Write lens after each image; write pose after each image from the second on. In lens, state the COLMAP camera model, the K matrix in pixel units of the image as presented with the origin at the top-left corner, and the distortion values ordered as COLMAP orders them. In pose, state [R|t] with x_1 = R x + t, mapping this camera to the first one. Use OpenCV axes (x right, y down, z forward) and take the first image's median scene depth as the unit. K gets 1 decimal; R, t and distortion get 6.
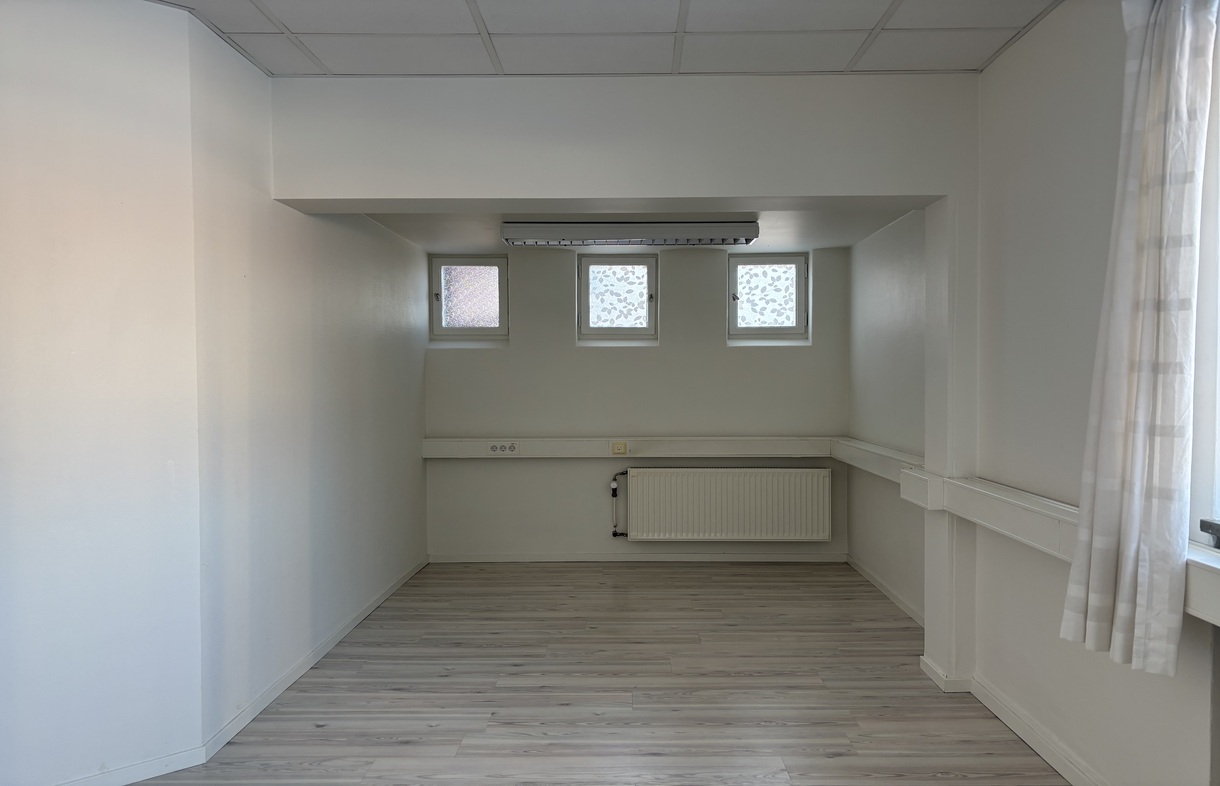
lens RADIAL K [[918.1, 0, 610.0], [0, 918.1, 393.0], [0, 0, 1]] dist [0.101614, -0.119019]
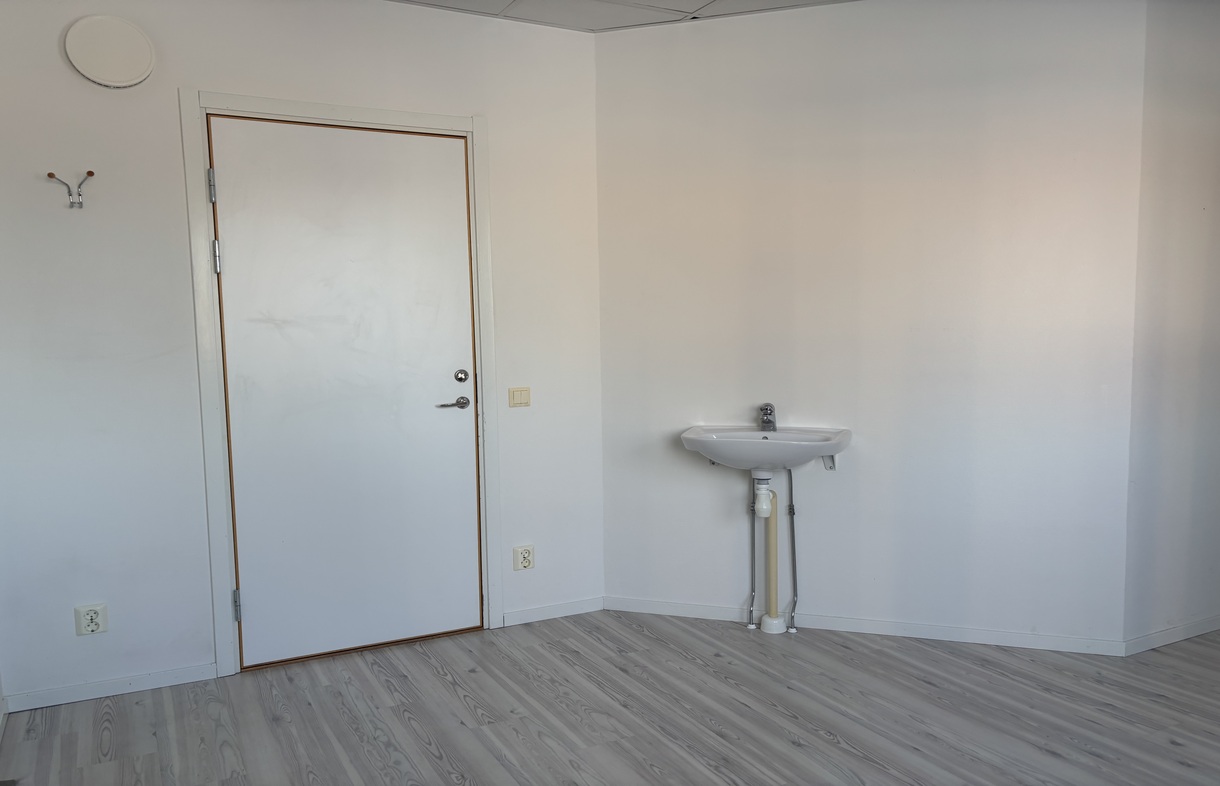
lens RADIAL K [[918.1, 0, 610.0], [0, 918.1, 393.0], [0, 0, 1]] dist [0.101614, -0.119019]
pose [[0.482595, 0.056287, -0.874033, 0.200436], [0.002609, 0.997836, 0.065701, 0.005068], [0.875840, -0.033988, 0.481404, -0.055395]]
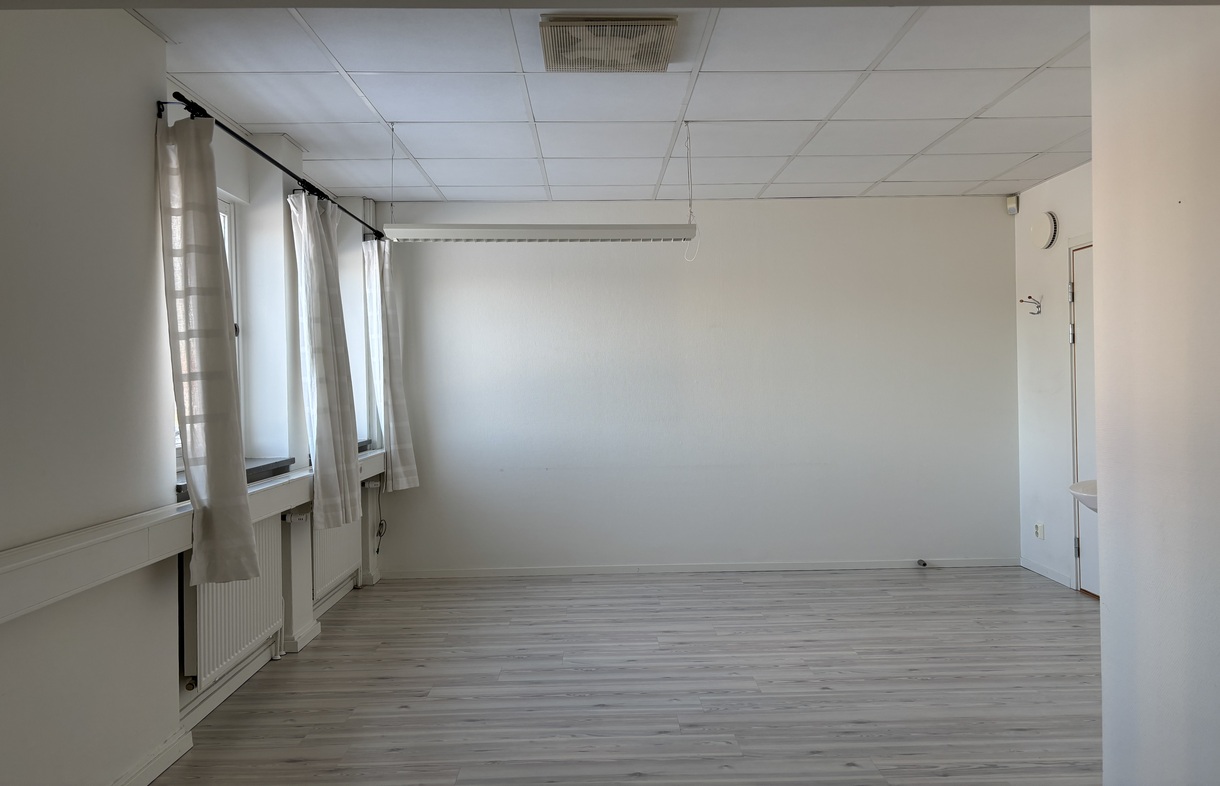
lens RADIAL K [[918.1, 0, 610.0], [0, 918.1, 393.0], [0, 0, 1]] dist [0.101614, -0.119019]
pose [[-0.999476, 0.018612, -0.026474, 0.004196], [0.017929, 0.999506, 0.025823, -0.022298], [0.026941, 0.025334, -0.999316, 1.556748]]
